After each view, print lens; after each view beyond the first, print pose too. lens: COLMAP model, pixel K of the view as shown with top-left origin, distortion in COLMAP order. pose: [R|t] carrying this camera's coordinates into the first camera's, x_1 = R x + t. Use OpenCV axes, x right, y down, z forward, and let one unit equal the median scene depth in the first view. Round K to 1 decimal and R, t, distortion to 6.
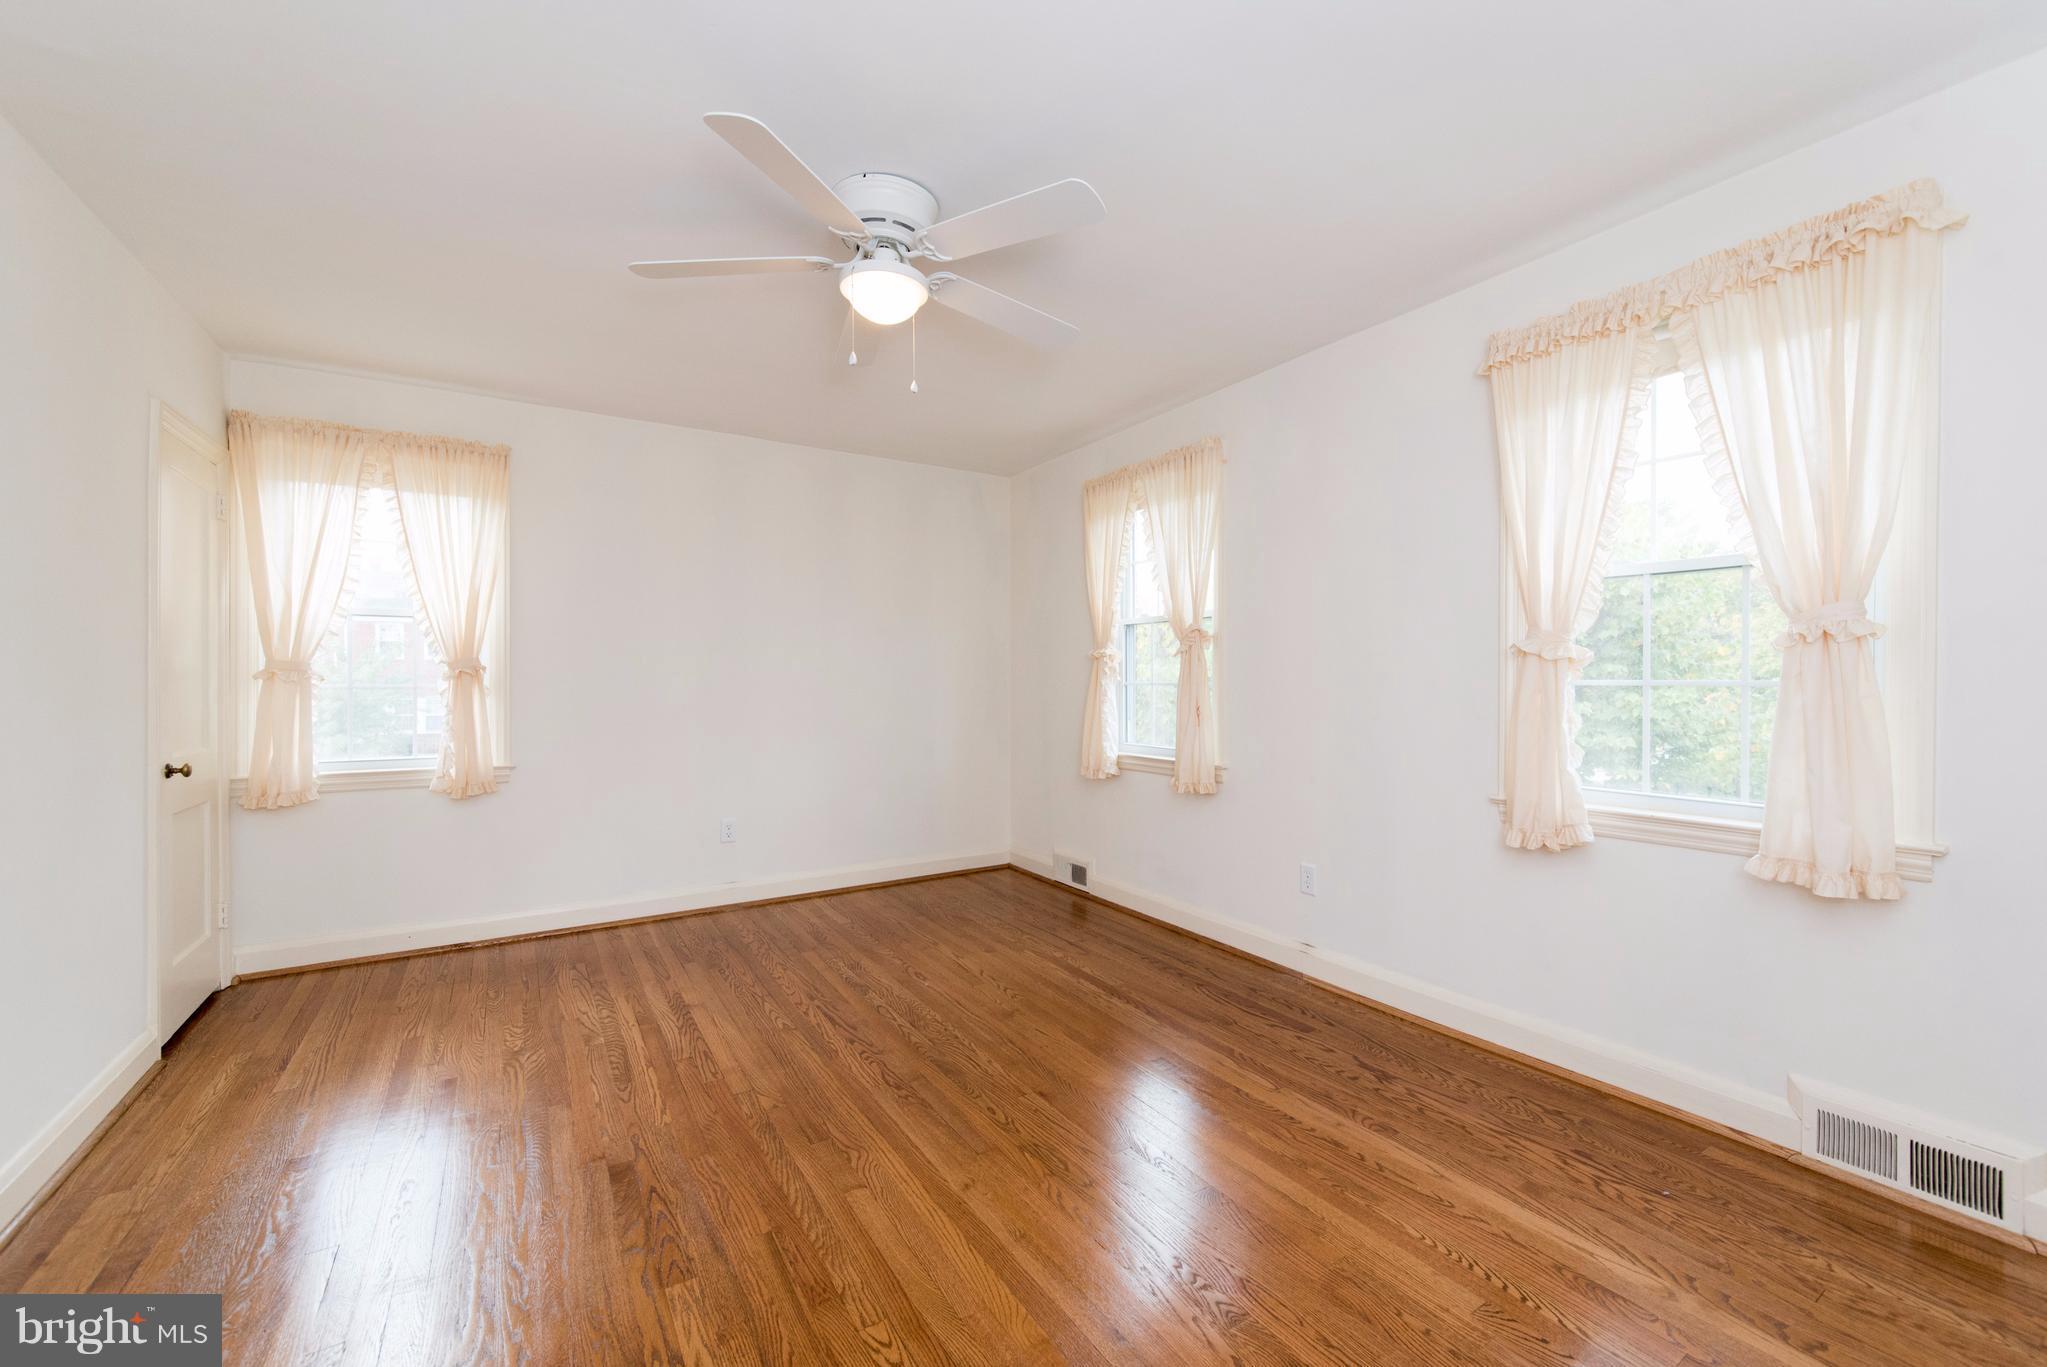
lens RADIAL K [[831.0, 0, 1018.9], [0, 831.0, 681.0], [0, 0, 1]] dist [0.002370, -0.000007]
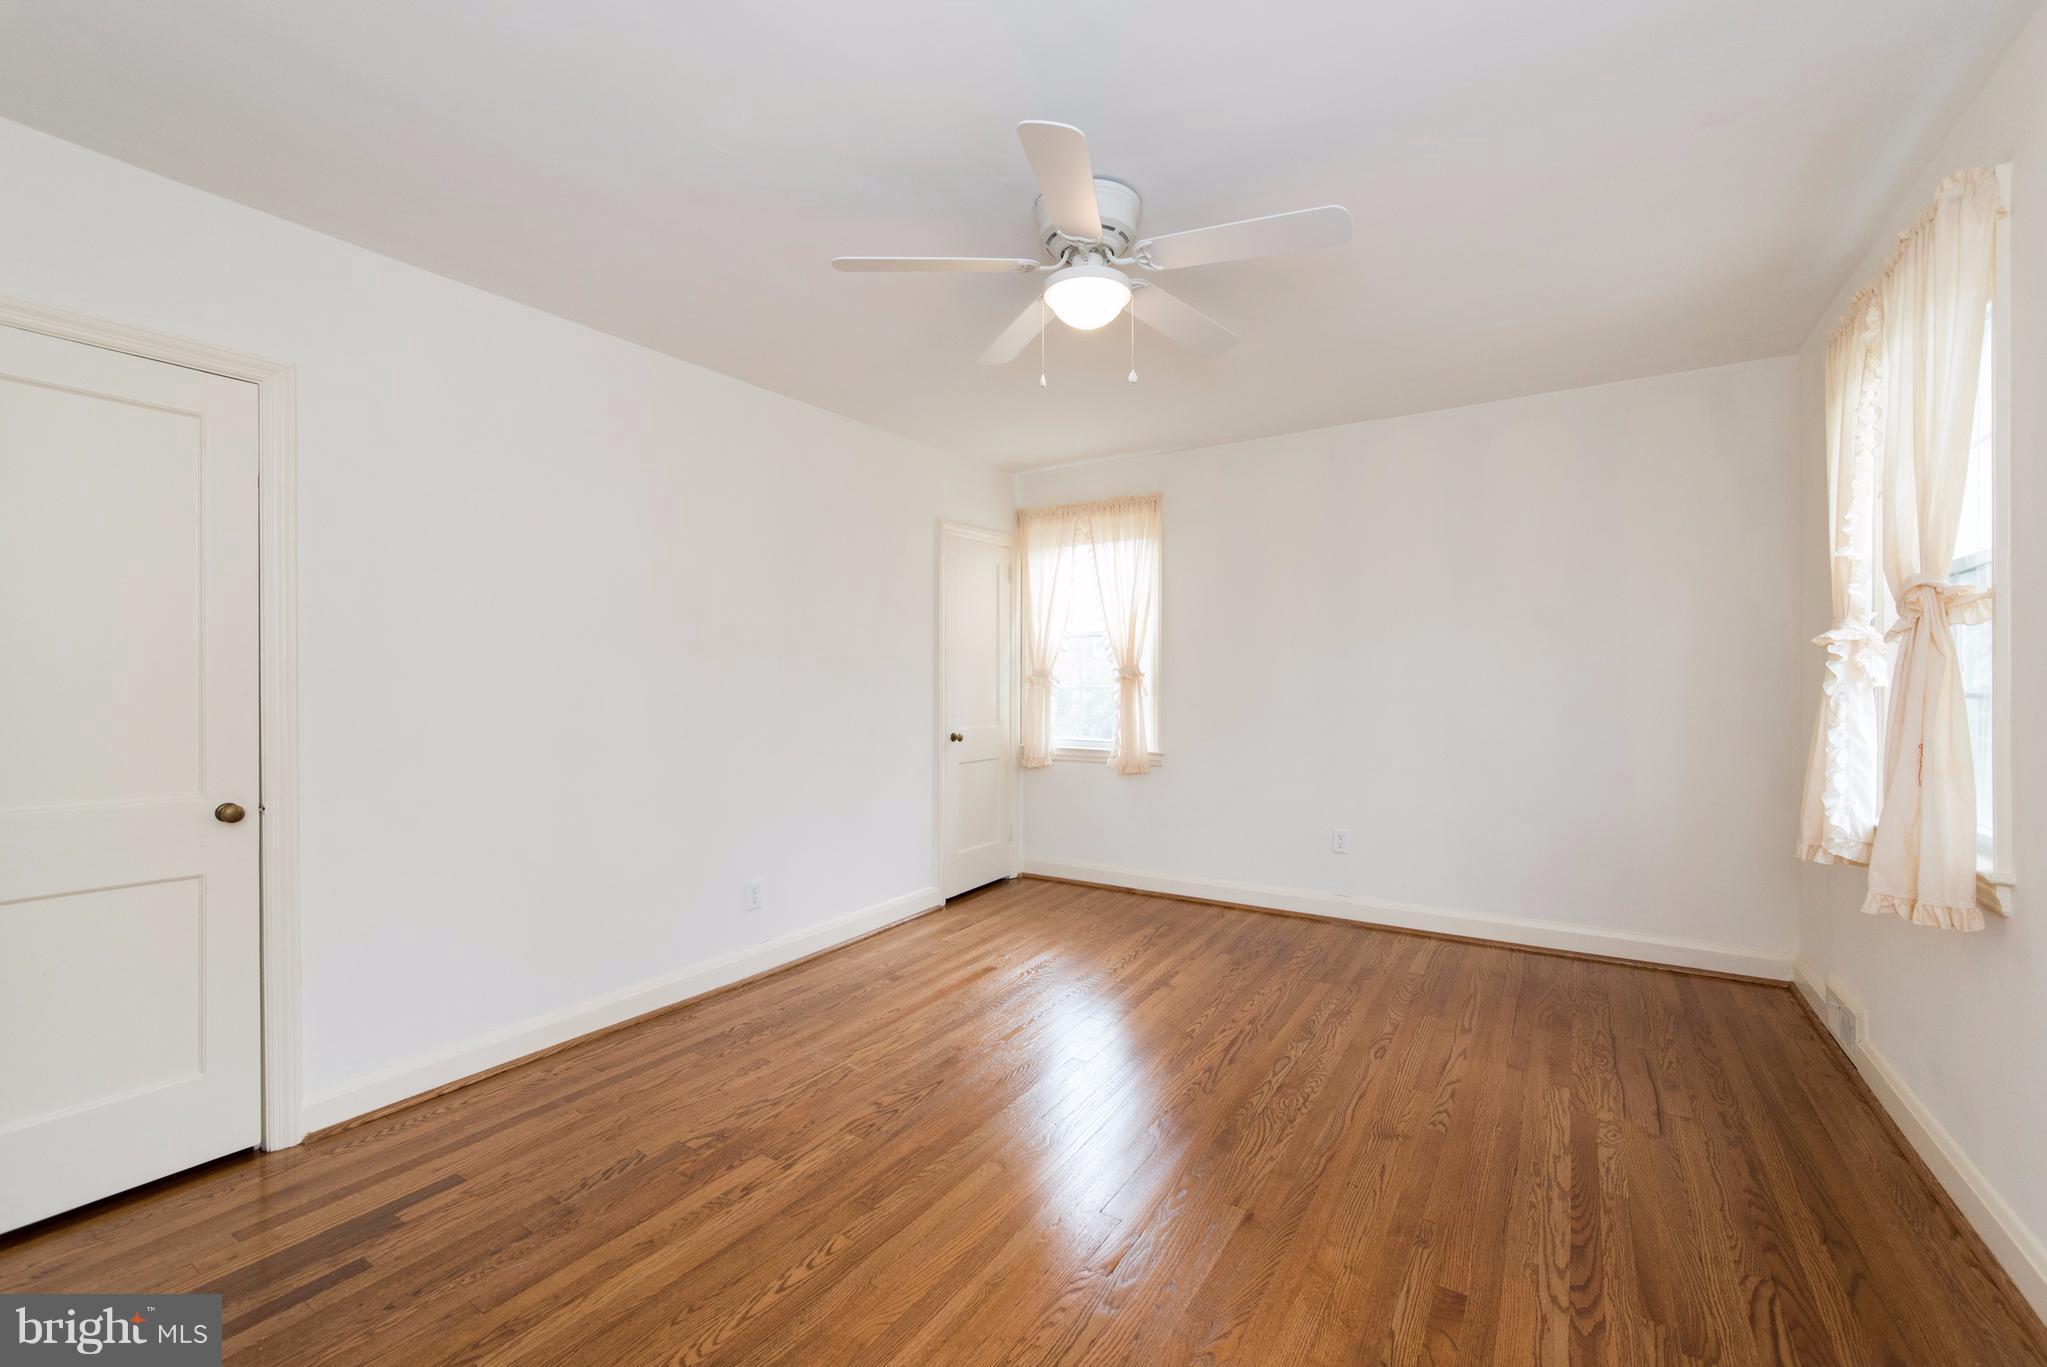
lens RADIAL K [[831.0, 0, 1018.9], [0, 831.0, 681.0], [0, 0, 1]] dist [0.002370, -0.000007]
pose [[0.417969, 0.001592, -0.908460, 0.440200], [0.000755, 0.999998, 0.002100, -0.007162], [0.908461, -0.001564, 0.417967, 0.322874]]
